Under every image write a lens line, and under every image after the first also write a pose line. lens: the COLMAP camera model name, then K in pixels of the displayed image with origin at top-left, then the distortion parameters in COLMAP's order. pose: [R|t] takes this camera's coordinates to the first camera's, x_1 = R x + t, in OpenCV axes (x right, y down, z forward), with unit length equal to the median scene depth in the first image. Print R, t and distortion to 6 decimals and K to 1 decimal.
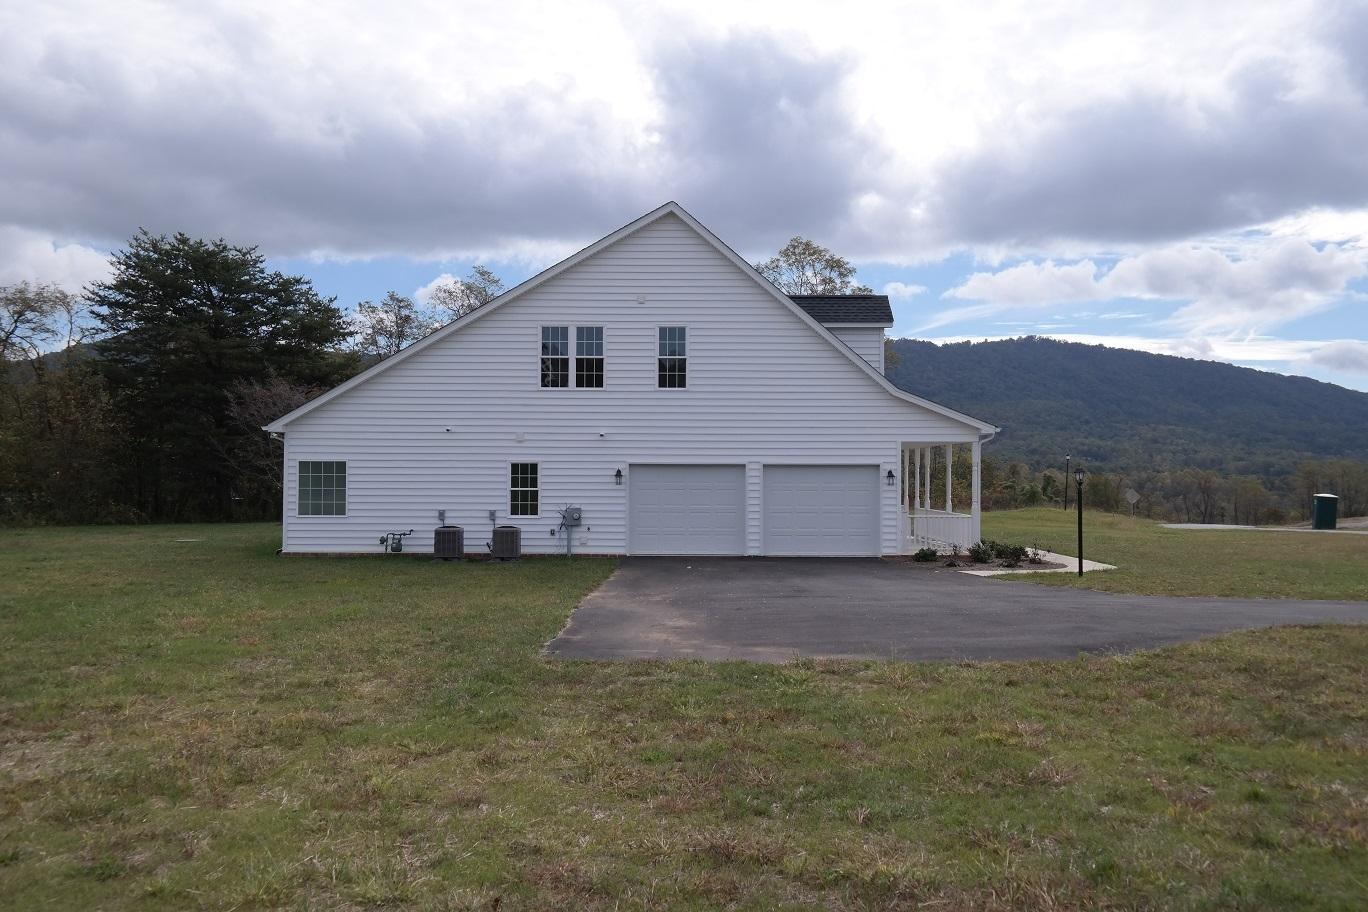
lens RADIAL K [[1129.3, 0, 677.1], [0, 1129.3, 469.3], [0, 0, 1]] dist [0.047814, -0.044708]
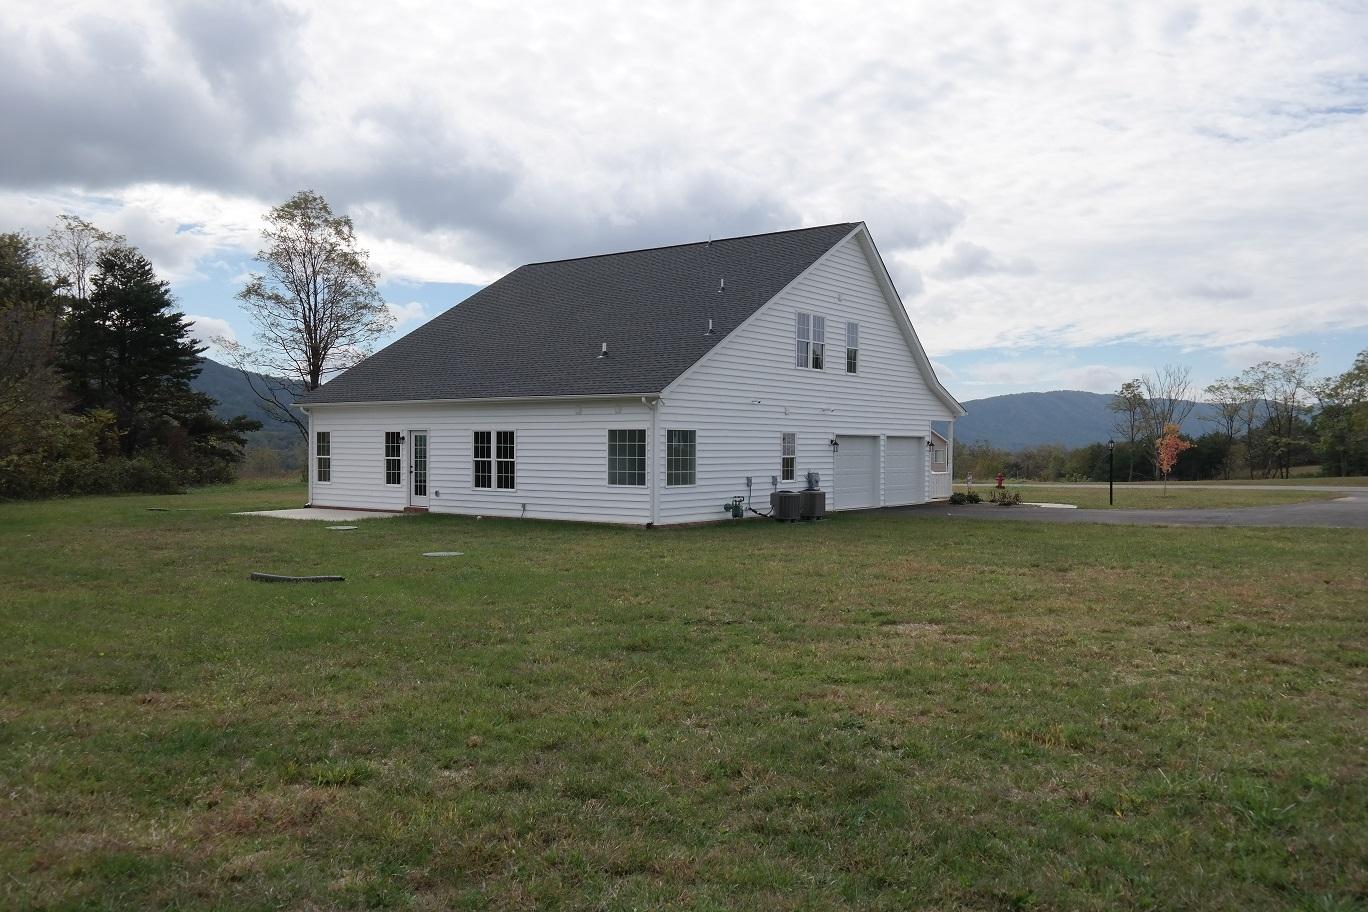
lens RADIAL K [[1129.3, 0, 688.7], [0, 1129.3, 456.3], [0, 0, 1]] dist [0.047814, -0.044708]
pose [[0.584277, -0.008814, 0.811507, -1.102598], [-0.004247, 0.999894, 0.013918, 0.002153], [-0.811543, -0.011578, 0.584177, 0.425806]]
